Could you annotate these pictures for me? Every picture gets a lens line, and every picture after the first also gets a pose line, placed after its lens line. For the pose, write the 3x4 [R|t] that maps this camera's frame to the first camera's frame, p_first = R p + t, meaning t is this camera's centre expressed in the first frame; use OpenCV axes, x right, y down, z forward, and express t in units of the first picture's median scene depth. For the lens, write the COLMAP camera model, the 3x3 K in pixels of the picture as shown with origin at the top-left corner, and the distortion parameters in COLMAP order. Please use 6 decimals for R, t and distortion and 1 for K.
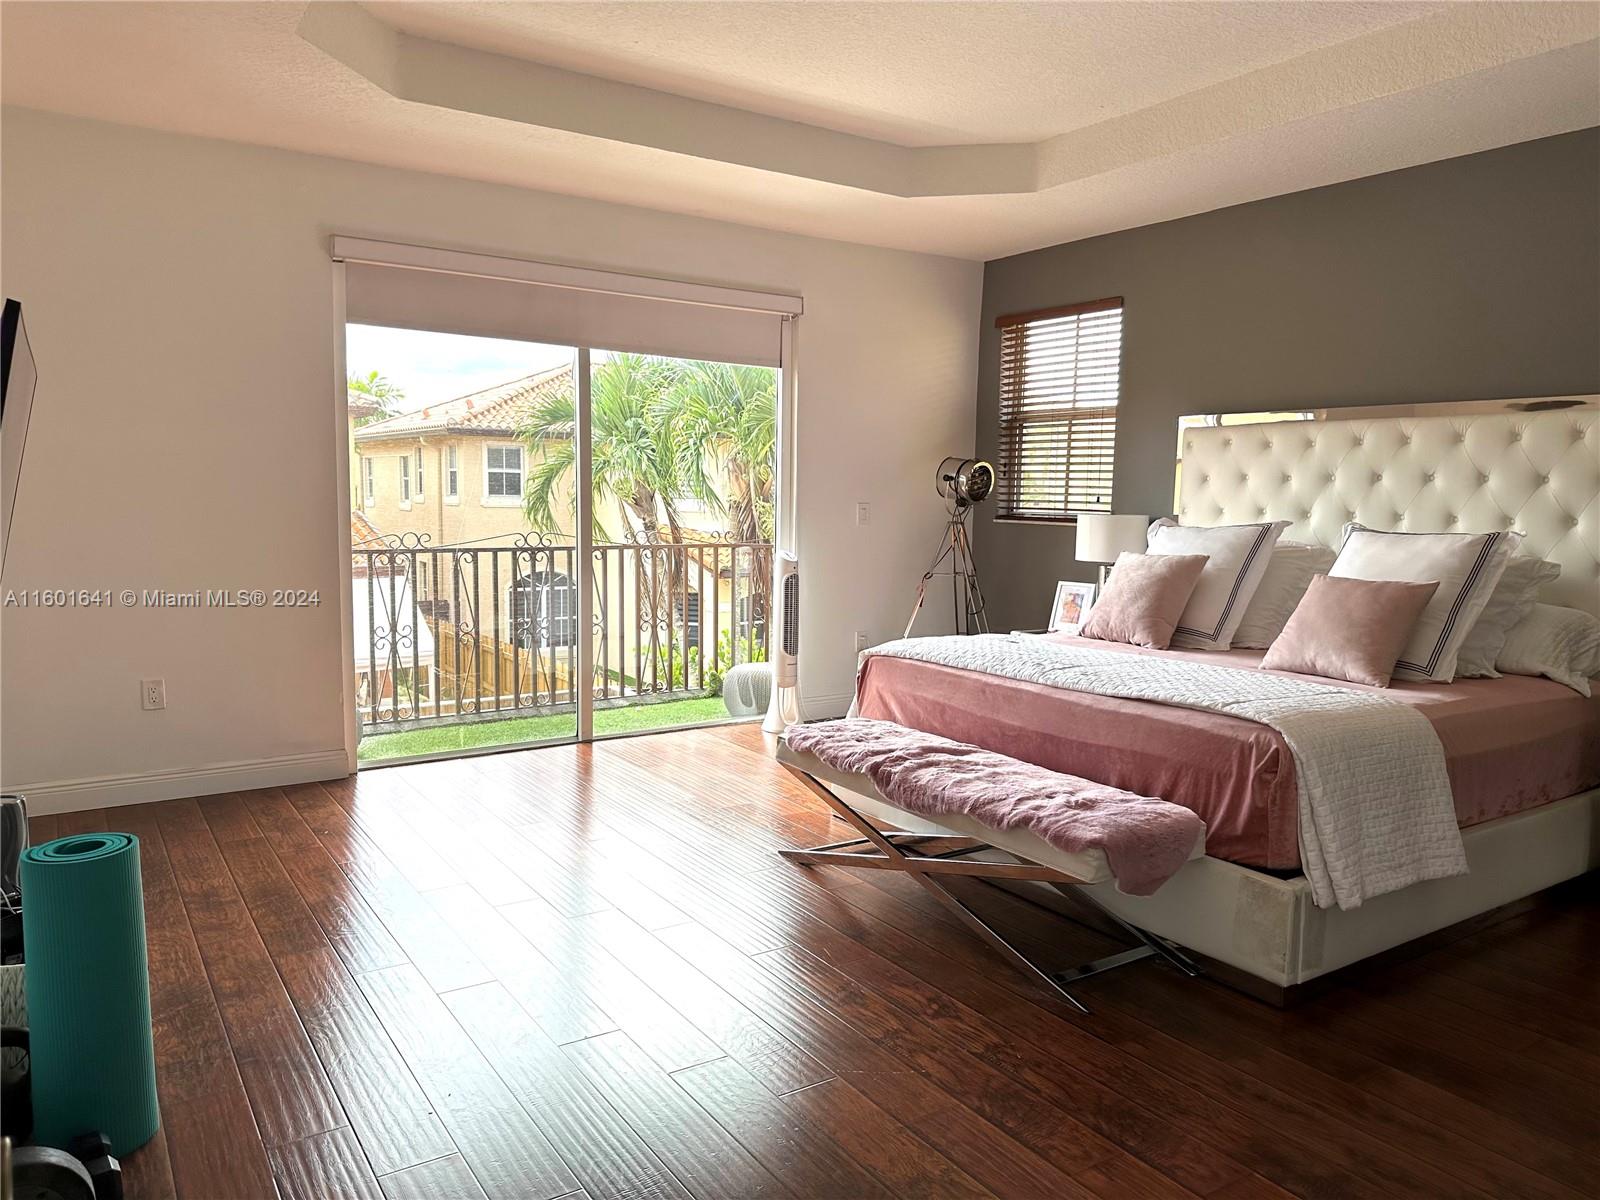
lens RADIAL K [[1113.0, 0, 805.3], [0, 1113.0, 597.8], [0, 0, 1]] dist [0.155705, -0.203494]
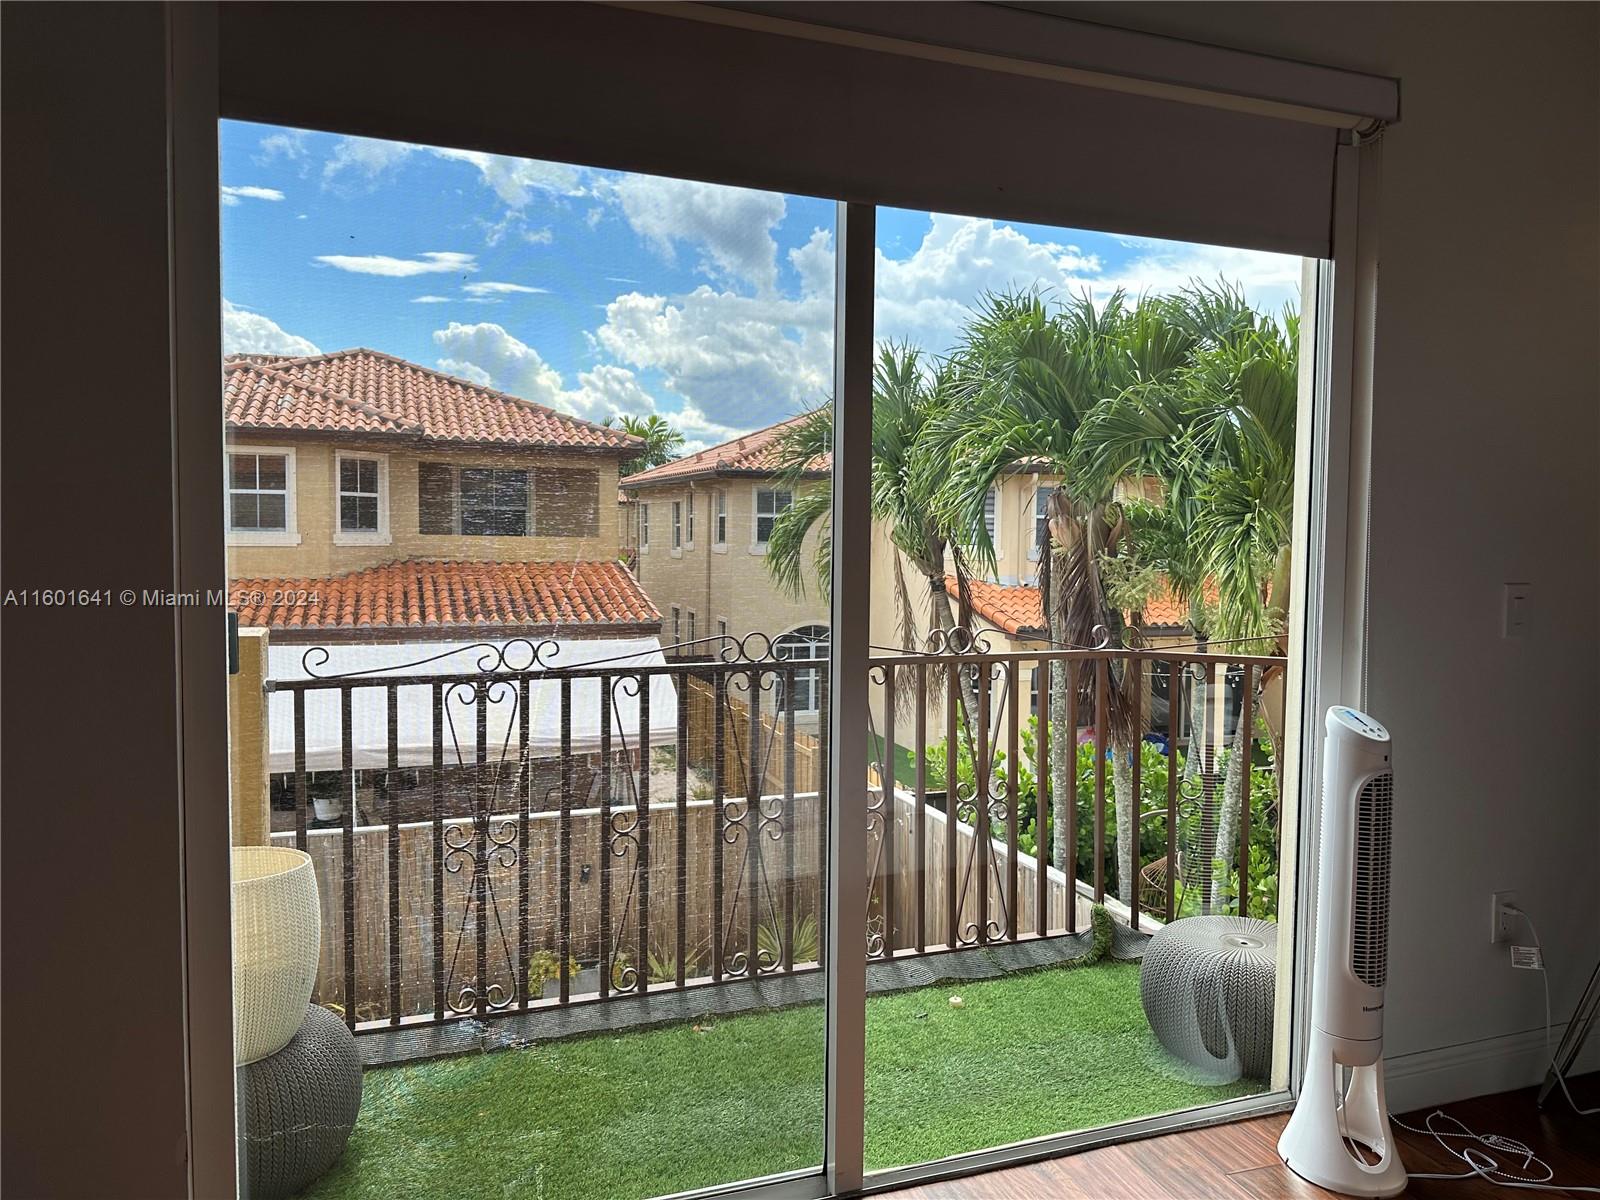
lens RADIAL K [[1113.0, 0, 805.3], [0, 1113.0, 597.8], [0, 0, 1]] dist [0.155705, -0.203494]
pose [[0.970779, 0.010924, -0.239725, -0.094262], [-0.020012, 0.999169, -0.035508, -0.054649], [0.239138, 0.039267, 0.970191, 0.487935]]
